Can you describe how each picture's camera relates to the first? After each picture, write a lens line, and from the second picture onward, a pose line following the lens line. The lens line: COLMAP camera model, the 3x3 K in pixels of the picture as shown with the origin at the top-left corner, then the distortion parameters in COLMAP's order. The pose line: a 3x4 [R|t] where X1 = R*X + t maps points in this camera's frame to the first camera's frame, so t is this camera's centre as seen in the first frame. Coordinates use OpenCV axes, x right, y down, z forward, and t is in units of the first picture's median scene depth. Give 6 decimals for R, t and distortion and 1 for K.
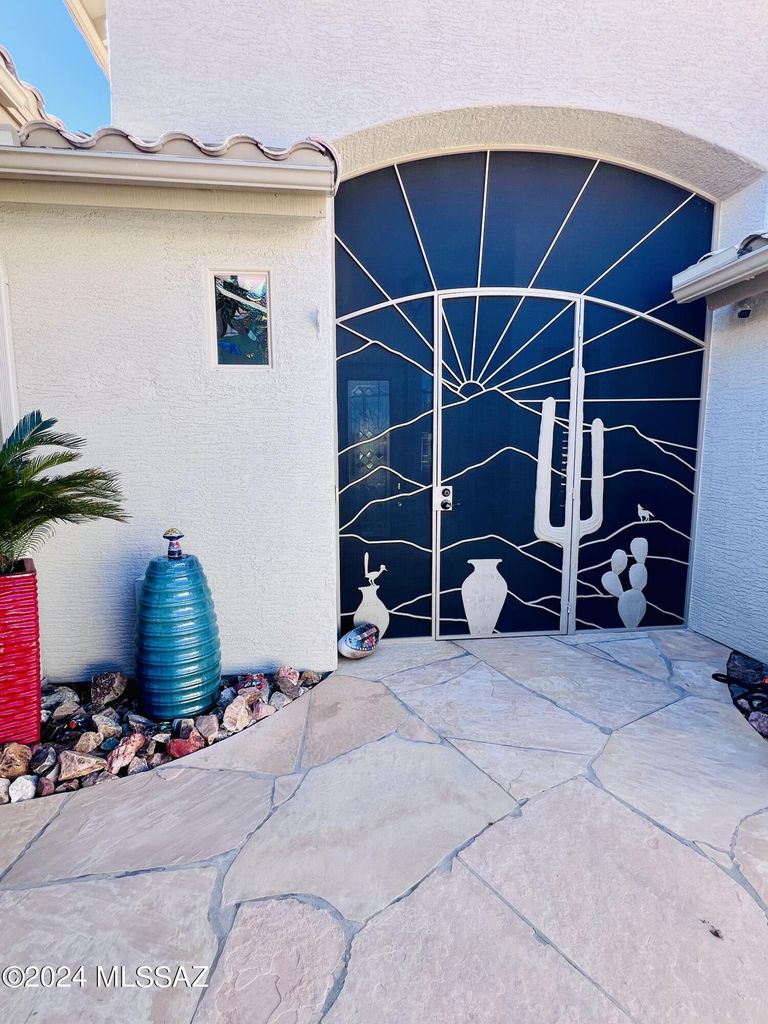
lens RADIAL K [[509.7, 0, 386.7], [0, 509.7, 515.2], [0, 0, 1]] dist [-0.000250, 0.000310]
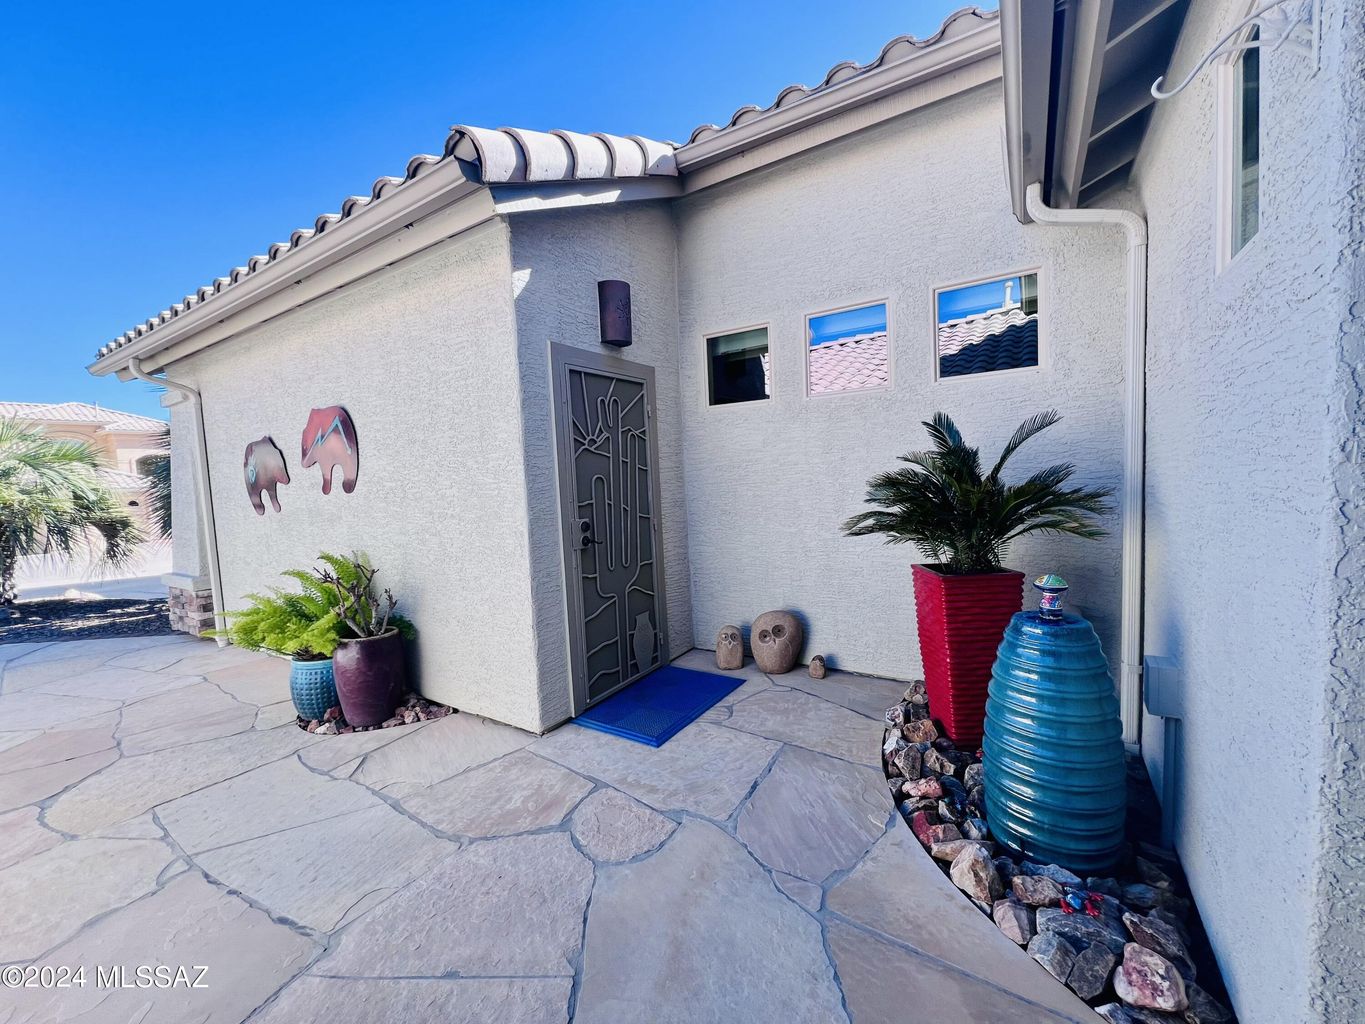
lens RADIAL K [[543.1, 0, 687.1], [0, 543.1, 509.3], [0, 0, 1]] dist [-0.001266, -0.000098]
pose [[-0.627877, 0.086218, -0.773522, 0.402682], [-0.050437, 0.987249, 0.150980, -0.139569], [0.776676, 0.133811, -0.615523, 1.003966]]
